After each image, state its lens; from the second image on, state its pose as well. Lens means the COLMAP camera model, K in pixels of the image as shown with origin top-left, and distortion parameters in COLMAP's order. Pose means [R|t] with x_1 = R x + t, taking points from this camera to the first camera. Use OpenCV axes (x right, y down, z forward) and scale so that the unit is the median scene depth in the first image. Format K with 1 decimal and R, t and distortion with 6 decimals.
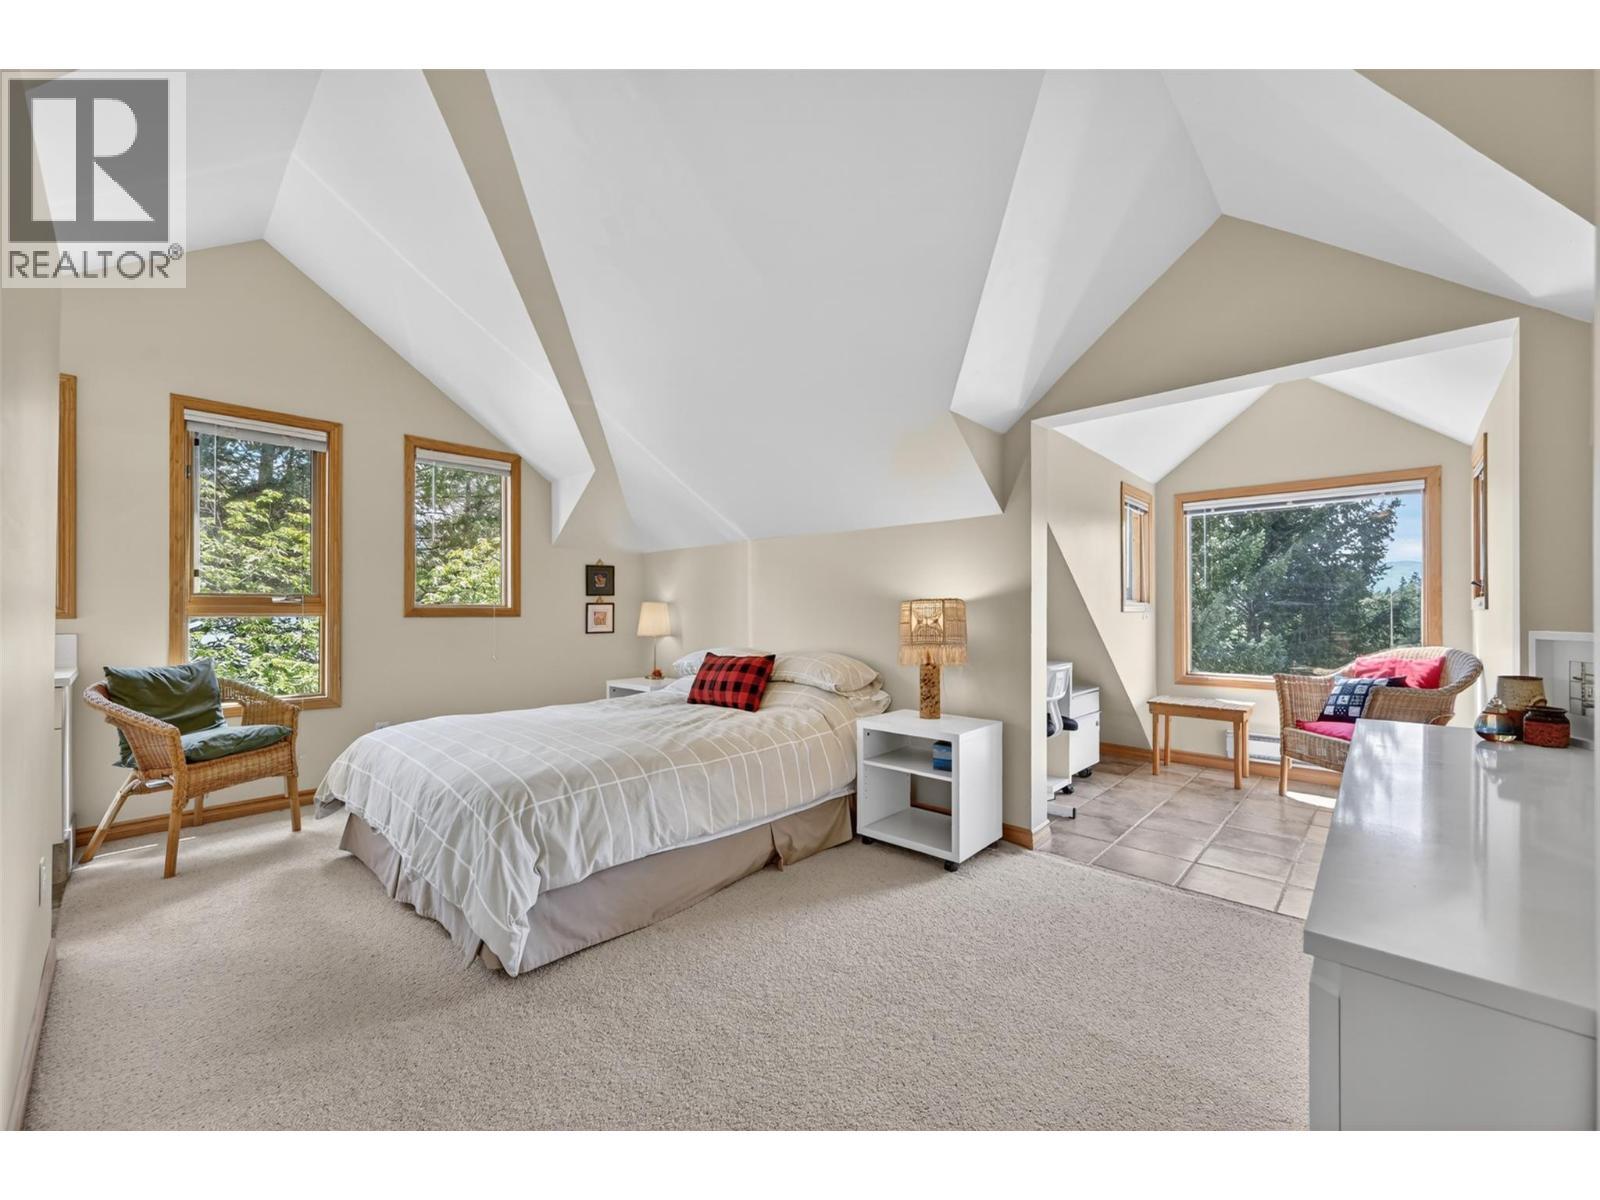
lens RADIAL K [[640.4, 0, 804.5], [0, 640.4, 605.1], [0, 0, 1]] dist [0.000110, 0.000029]
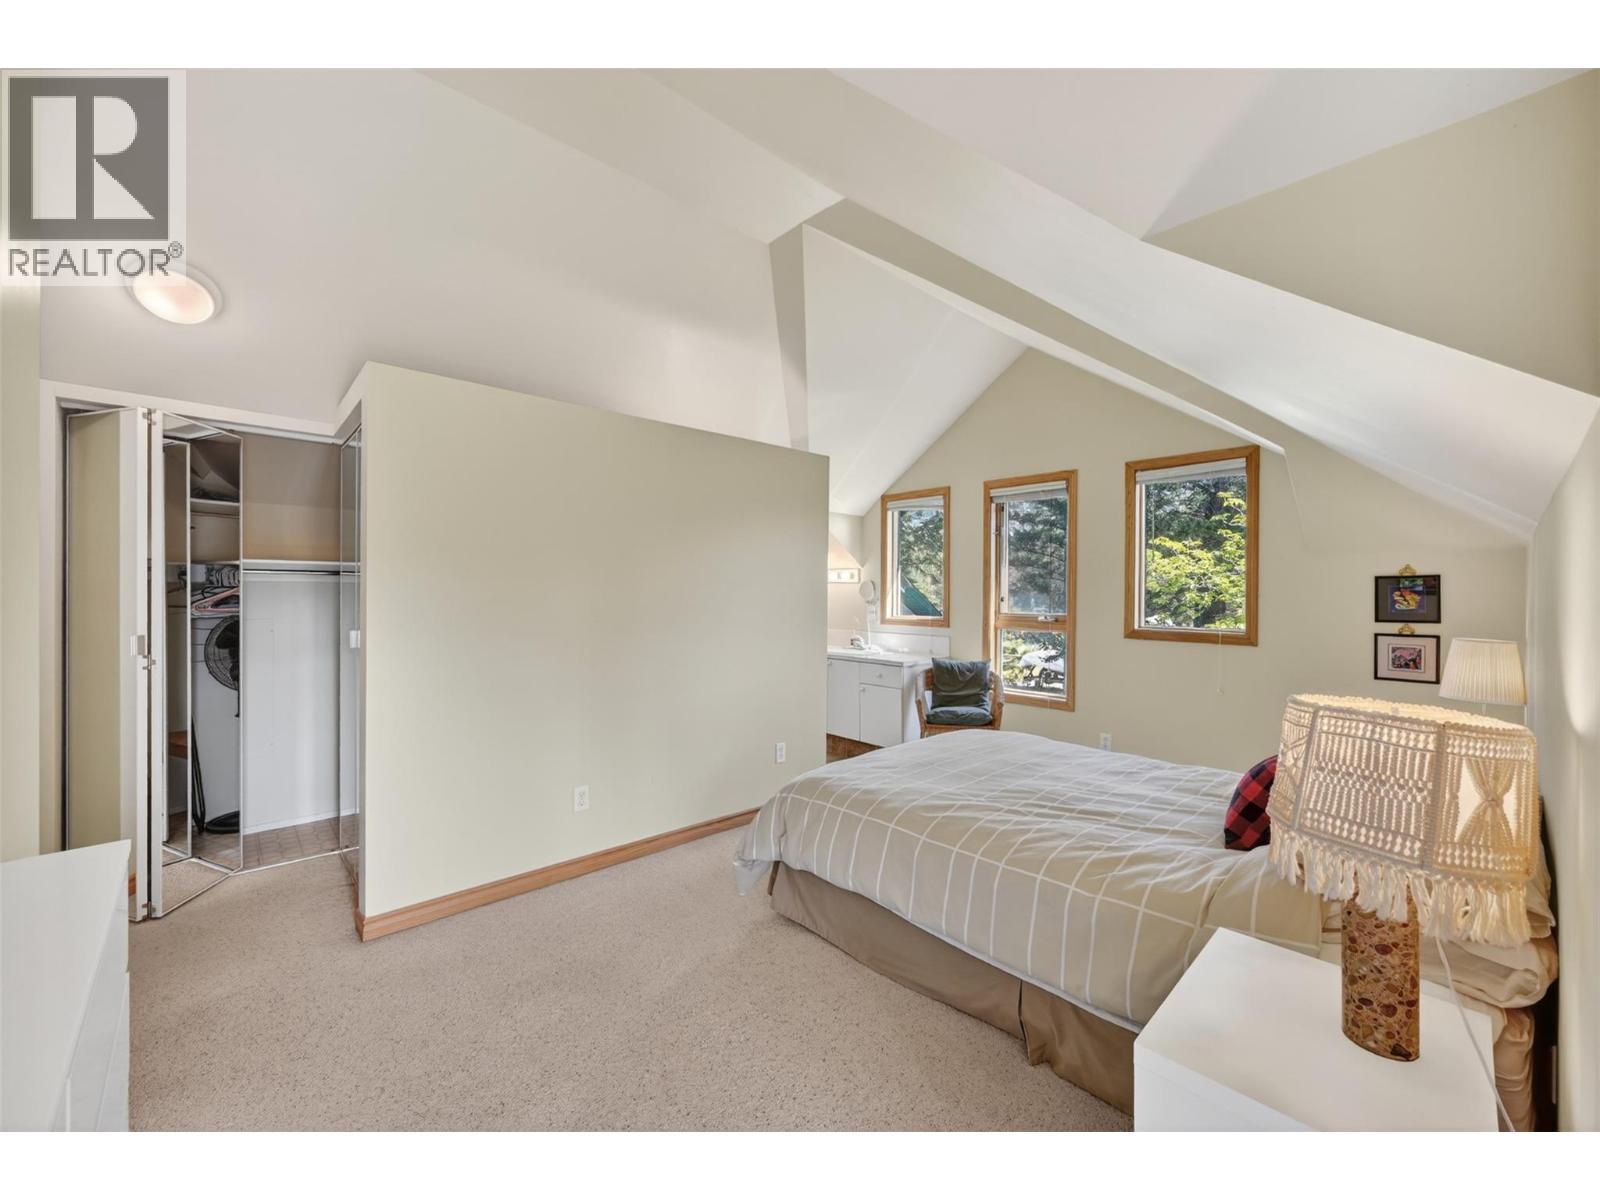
lens RADIAL K [[640.4, 0, 804.8], [0, 640.4, 595.8], [0, 0, 1]] dist [0.000110, 0.000029]
pose [[-0.087317, 0.003851, -0.996173, 0.427123], [-0.002284, 0.999989, 0.004066, -0.050254], [0.996178, 0.002631, -0.087308, 0.541186]]
